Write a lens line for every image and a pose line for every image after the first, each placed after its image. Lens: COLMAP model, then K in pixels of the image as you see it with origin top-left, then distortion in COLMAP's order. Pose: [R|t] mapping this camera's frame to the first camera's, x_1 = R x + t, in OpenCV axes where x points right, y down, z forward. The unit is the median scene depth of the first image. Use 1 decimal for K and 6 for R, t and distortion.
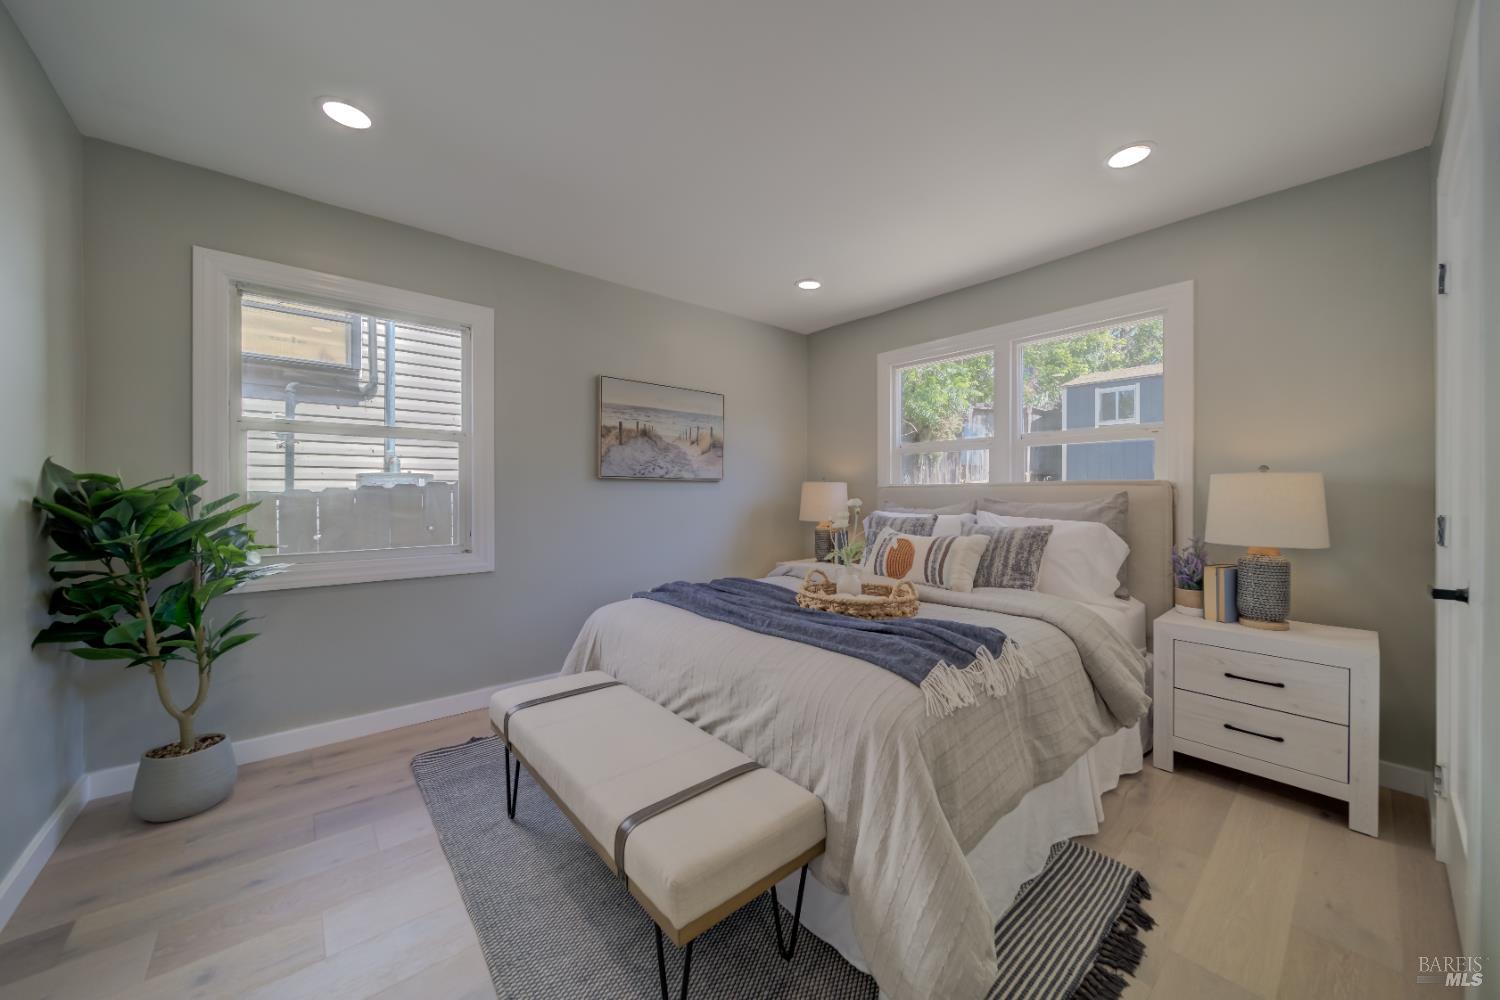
lens RADIAL K [[540.9, 0, 757.6], [0, 540.9, 493.7], [0, 0, 1]] dist [-0.001588, -0.000211]
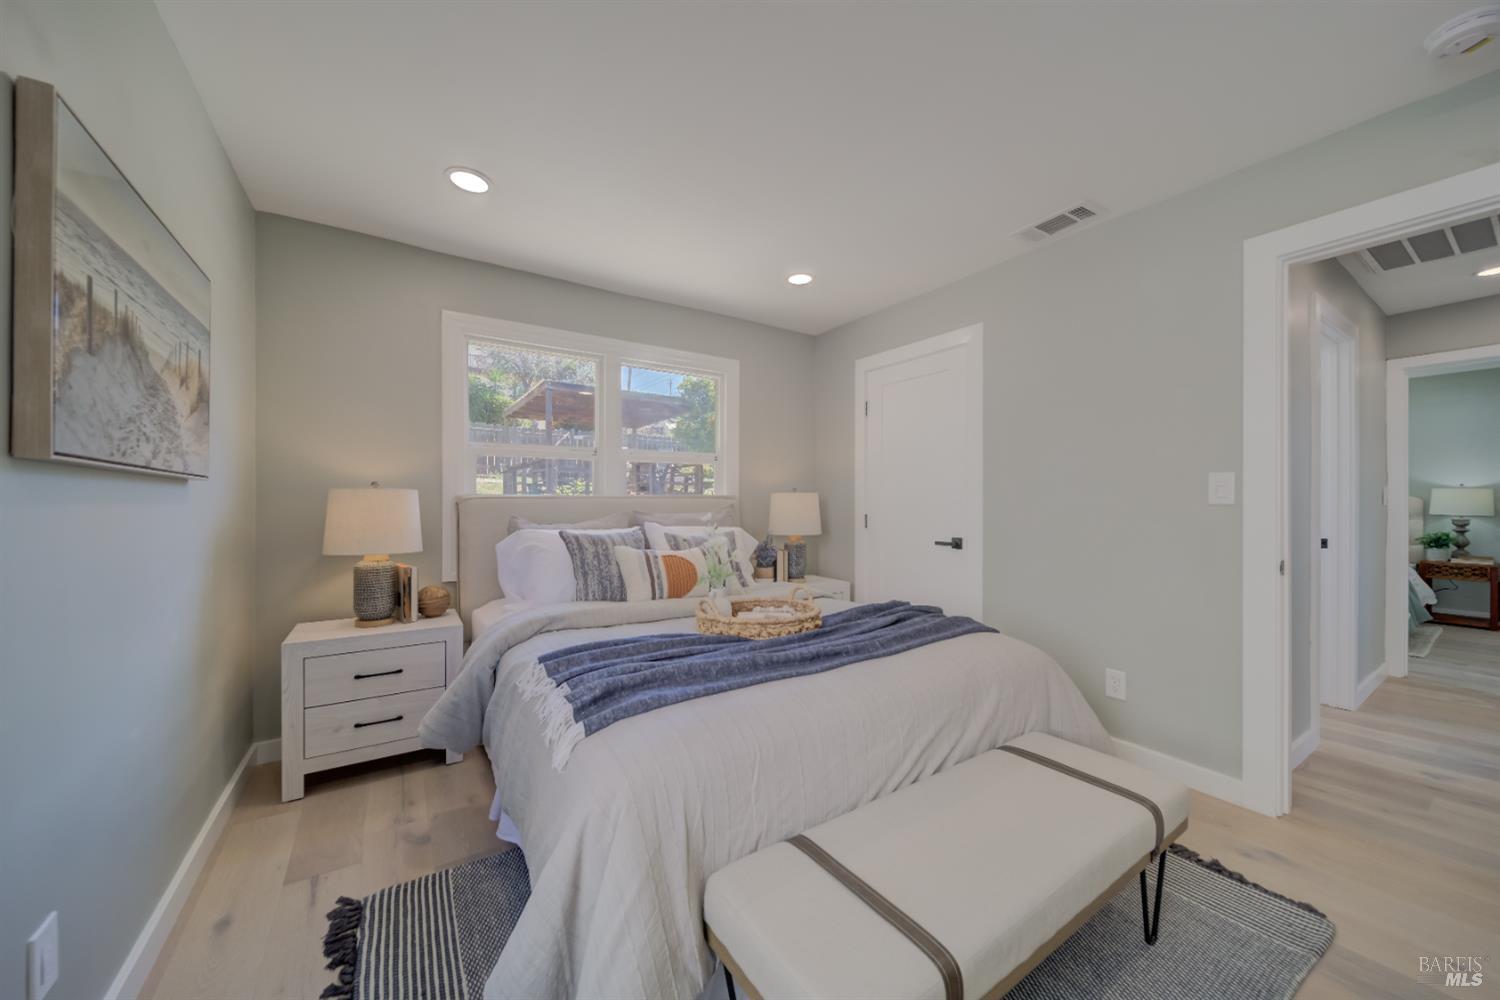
lens RADIAL K [[540.9, 0, 759.2], [0, 540.9, 504.9], [0, 0, 1]] dist [-0.001588, -0.000211]
pose [[0.123274, -0.004410, 0.992363, -0.500374], [0.003112, 0.999987, 0.004058, -0.004624], [-0.992368, 0.002588, 0.123286, 0.580706]]
